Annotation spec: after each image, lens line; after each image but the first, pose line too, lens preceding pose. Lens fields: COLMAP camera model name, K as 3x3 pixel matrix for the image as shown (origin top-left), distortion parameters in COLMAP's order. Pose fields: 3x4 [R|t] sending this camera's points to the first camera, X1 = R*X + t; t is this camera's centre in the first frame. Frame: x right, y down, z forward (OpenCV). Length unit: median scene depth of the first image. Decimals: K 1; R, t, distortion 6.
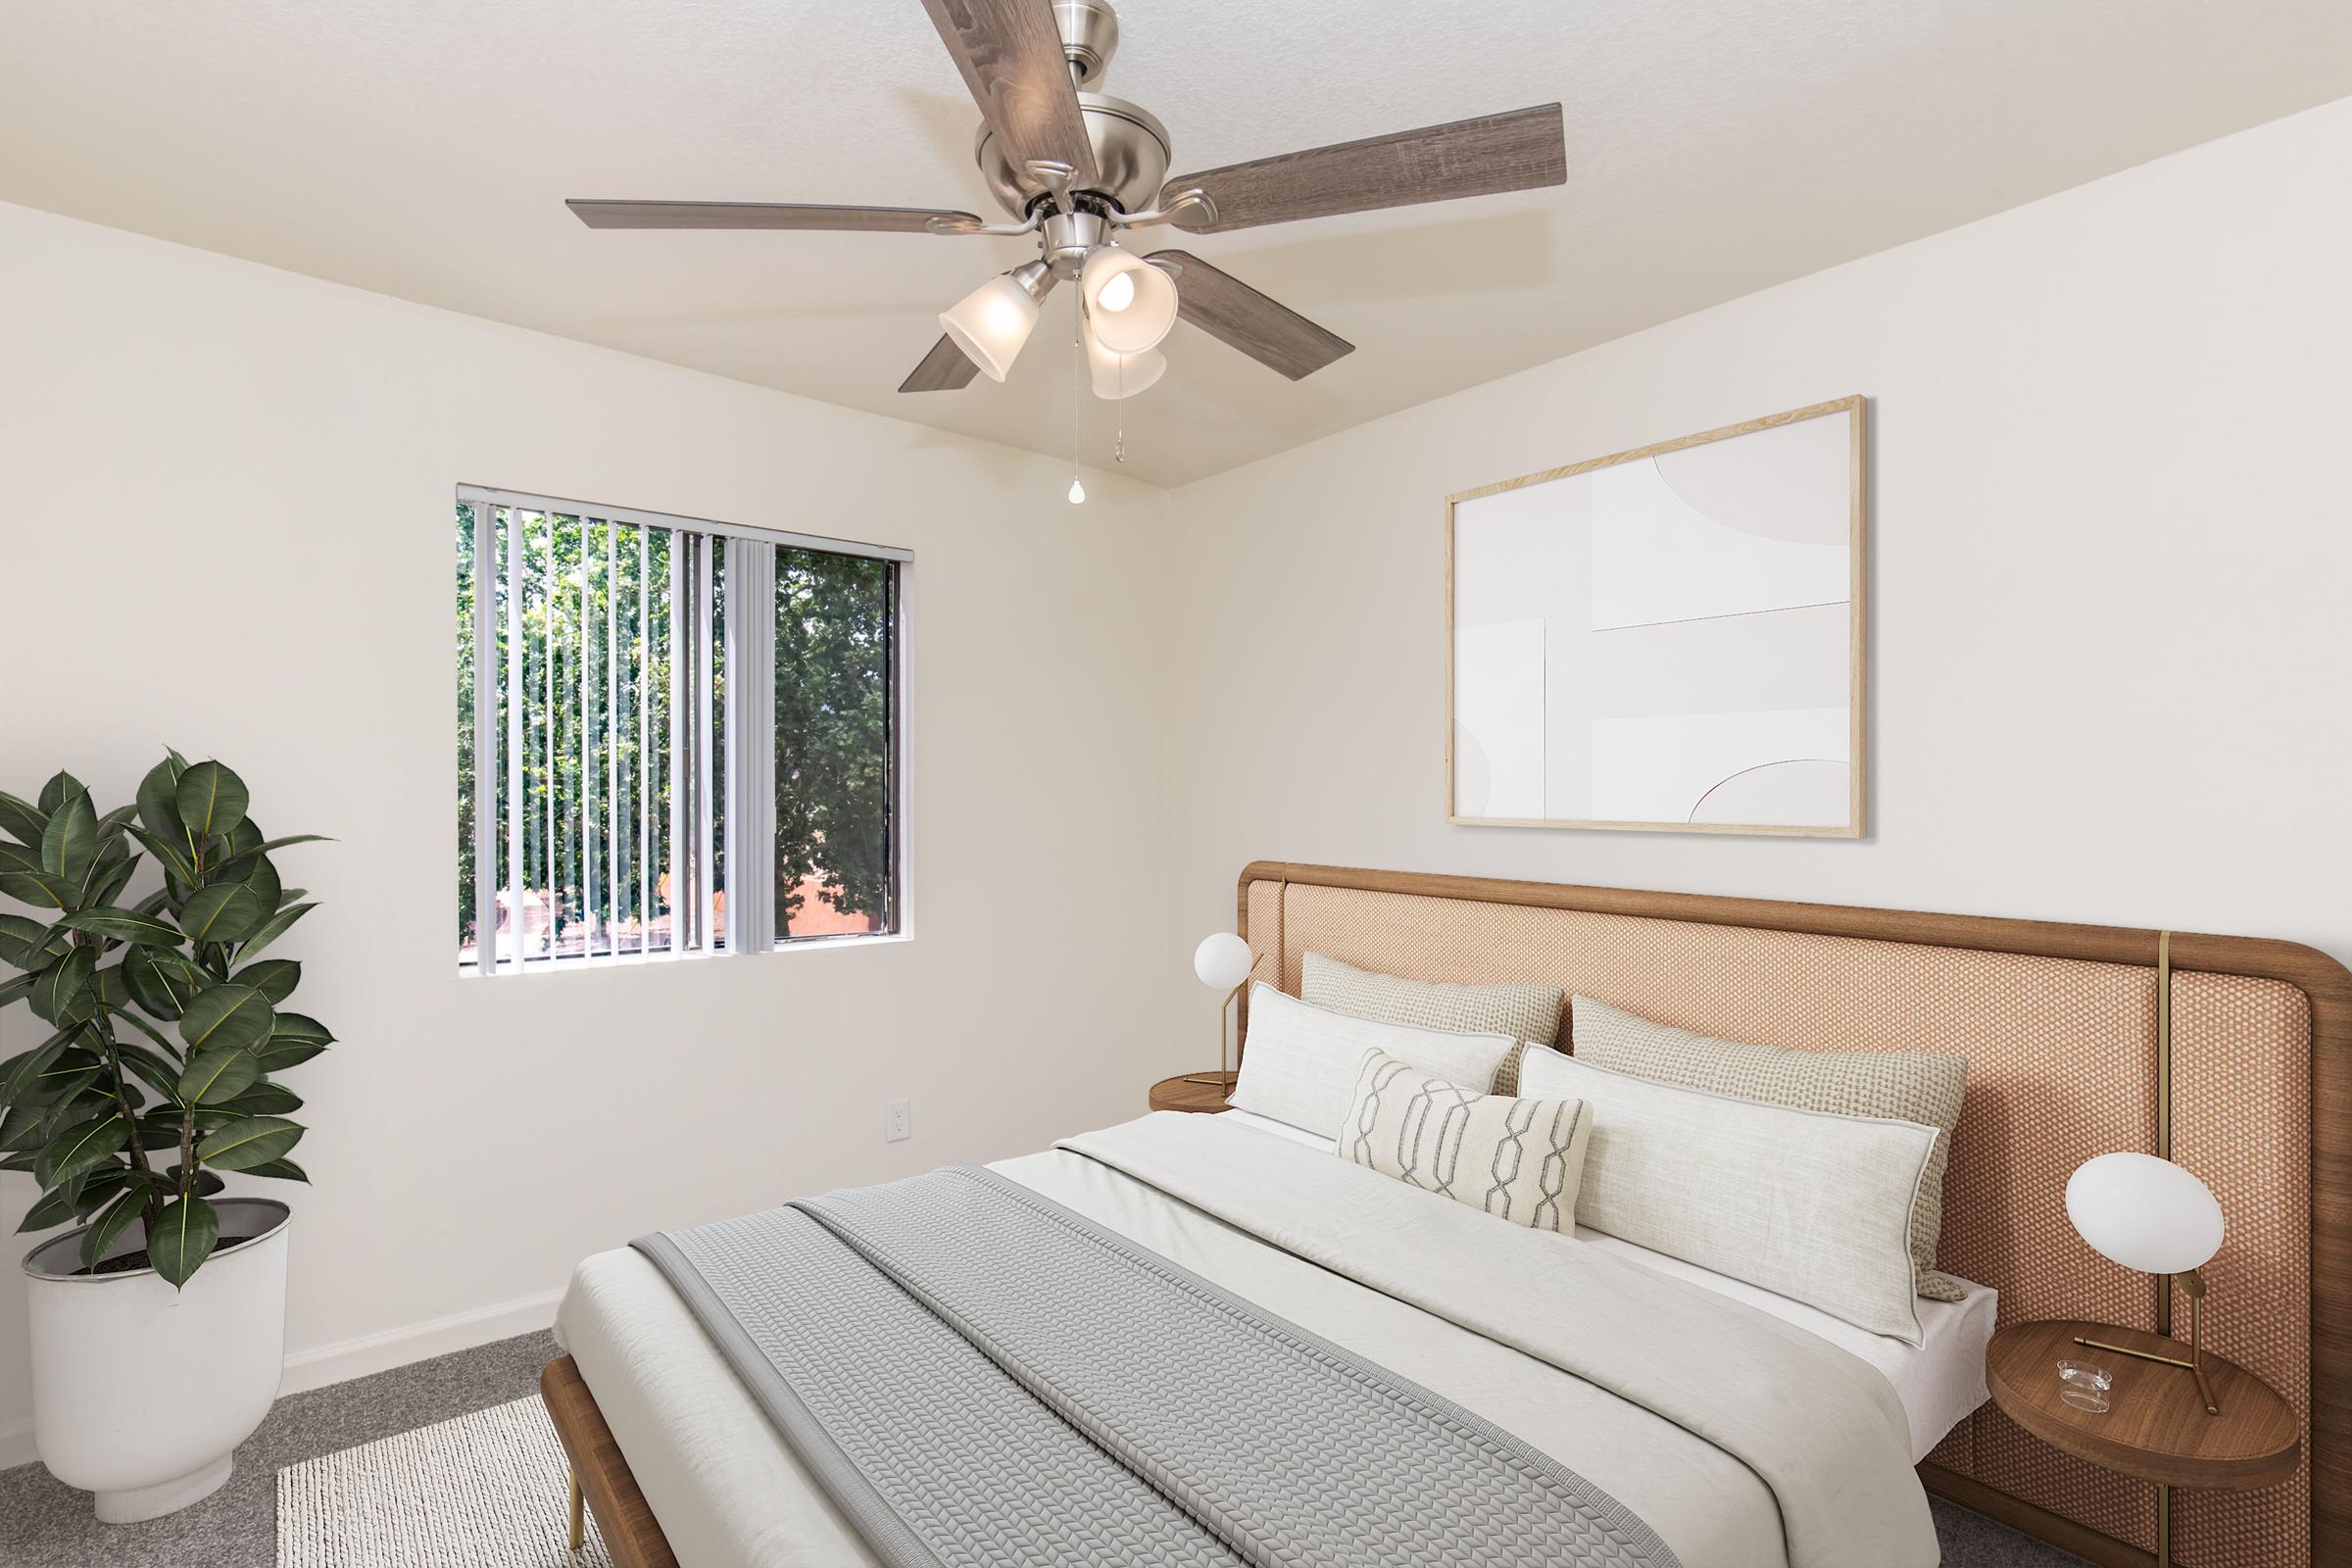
lens RADIAL K [[1114.8, 0, 1176.0], [0, 1114.8, 784.0], [0, 0, 1]] dist [0.002142, 0.000309]
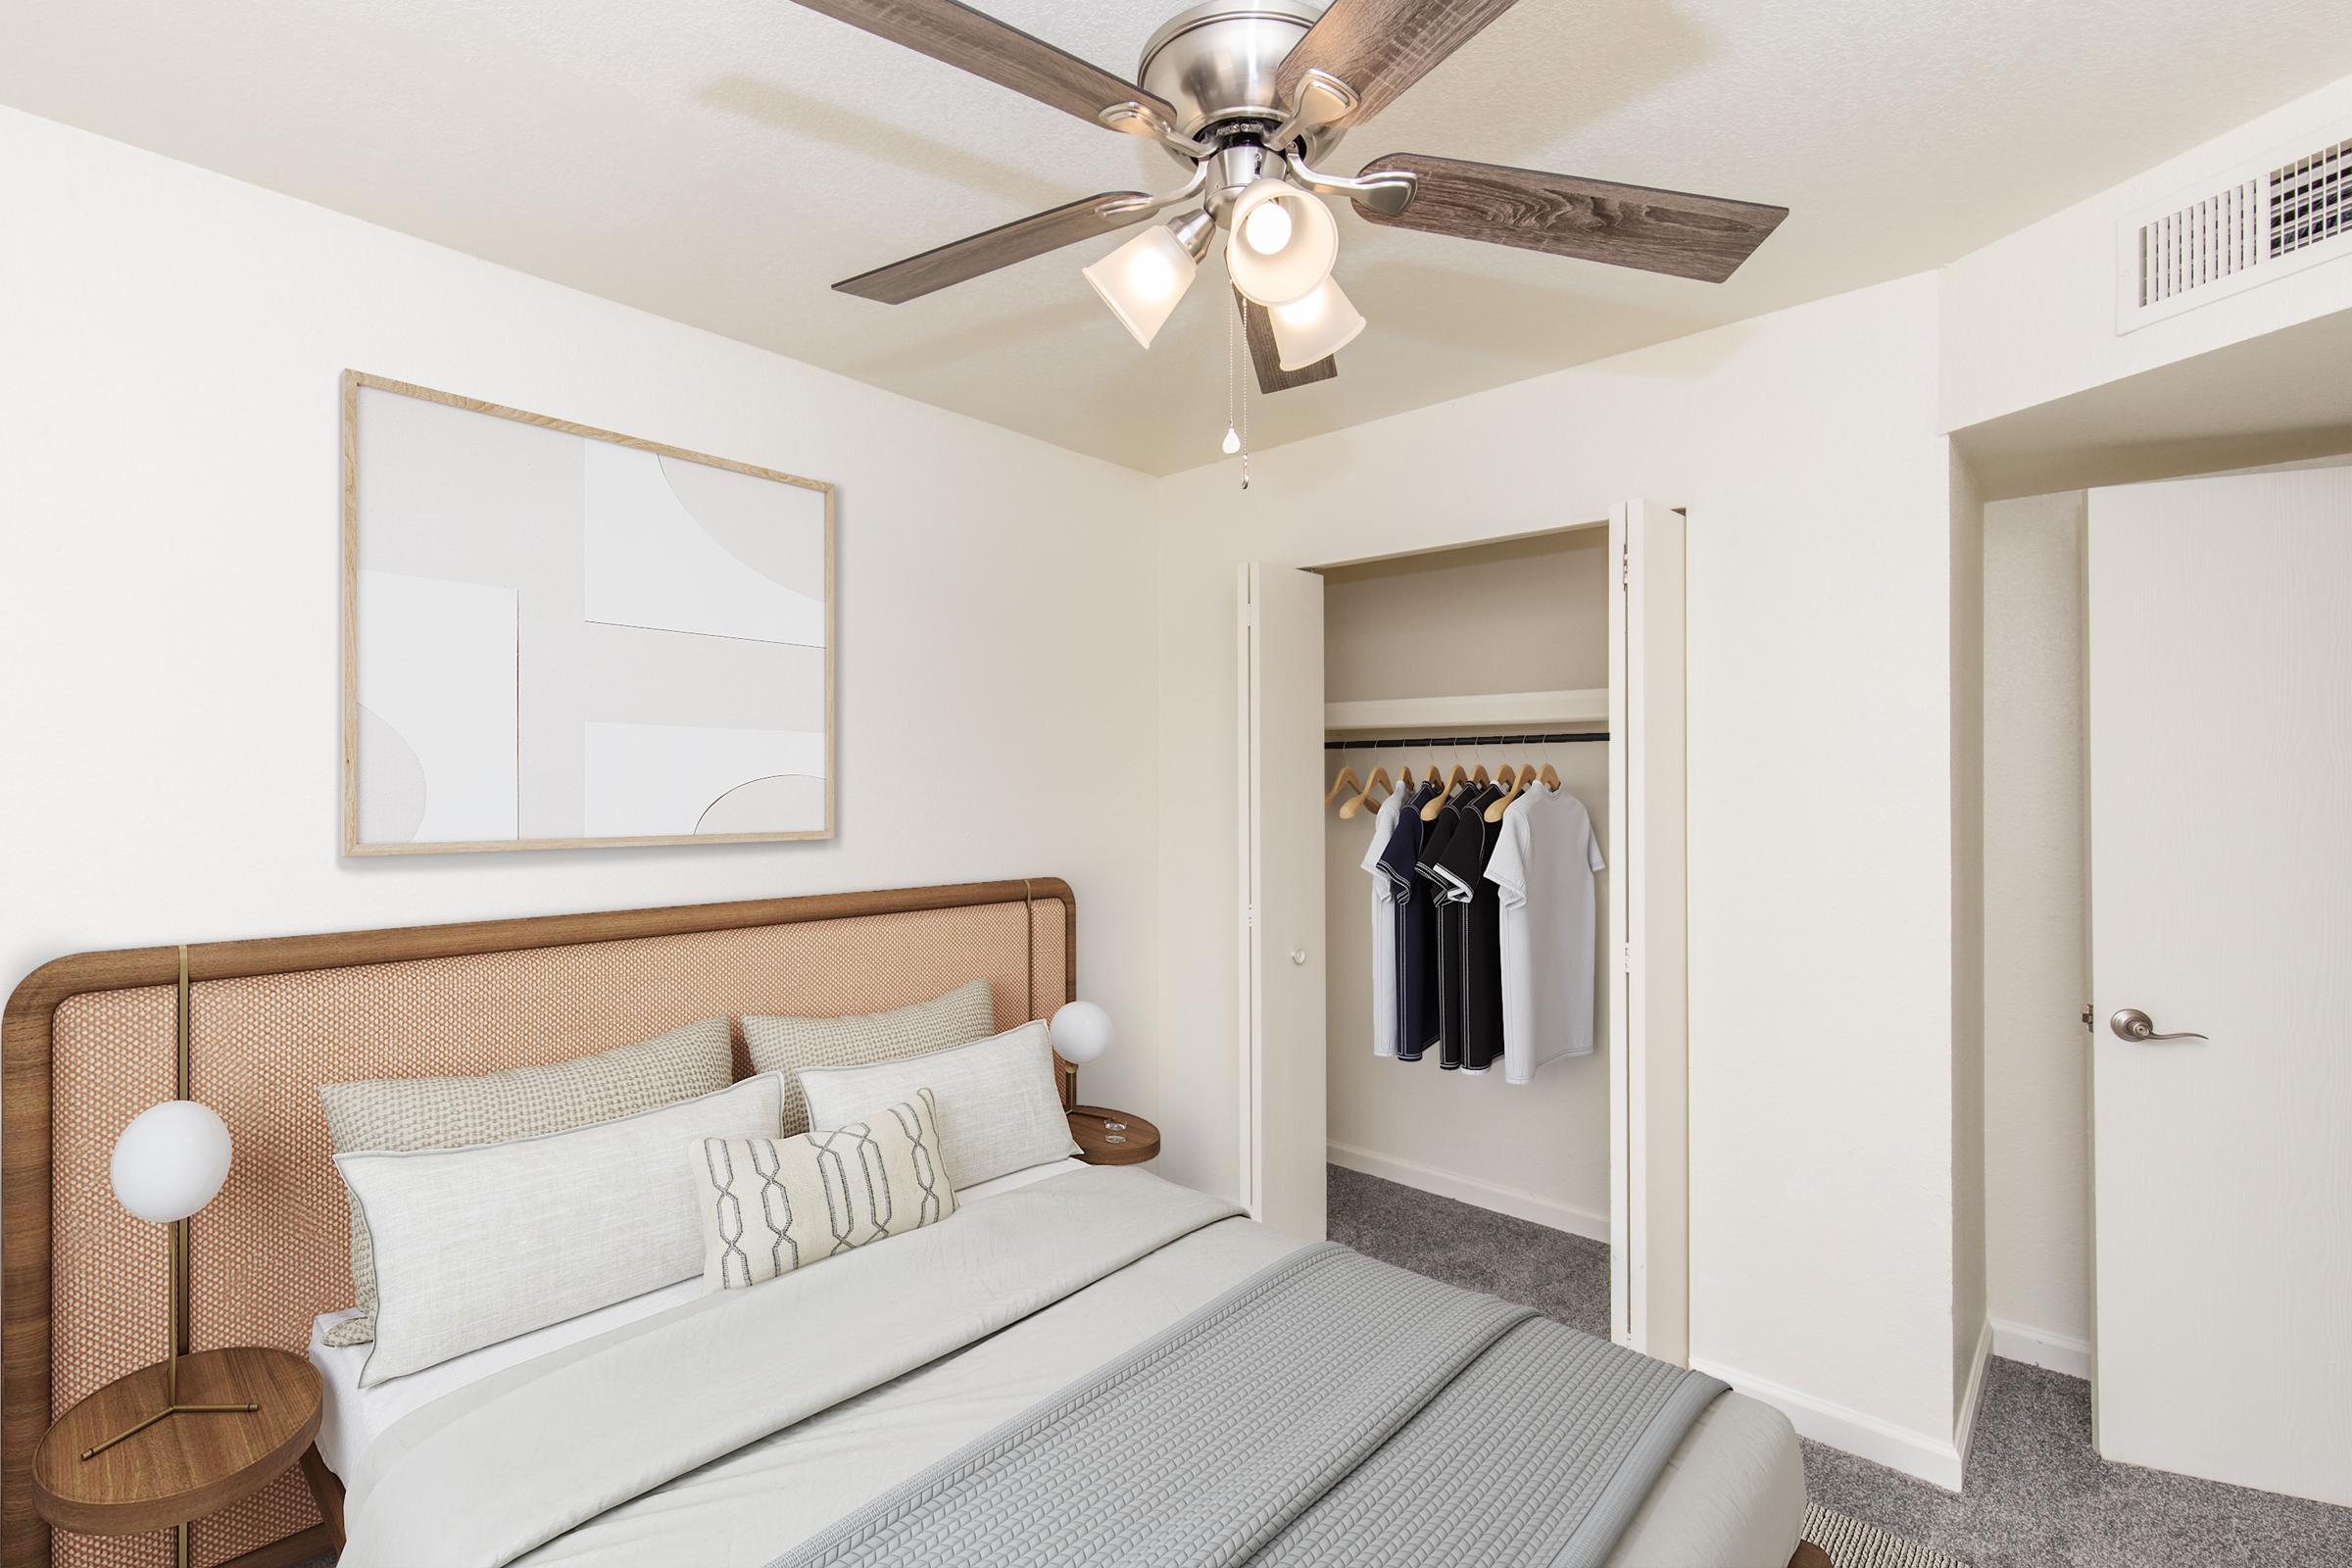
lens RADIAL K [[1066.3, 0, 1170.7], [0, 1066.3, 753.7], [0, 0, 1]] dist [0.003852, 0.000249]
pose [[-0.167912, 0.038998, 0.985030, -0.599057], [0.004433, 0.999237, -0.038805, 0.001792], [-0.985792, -0.002149, -0.167957, 0.794027]]
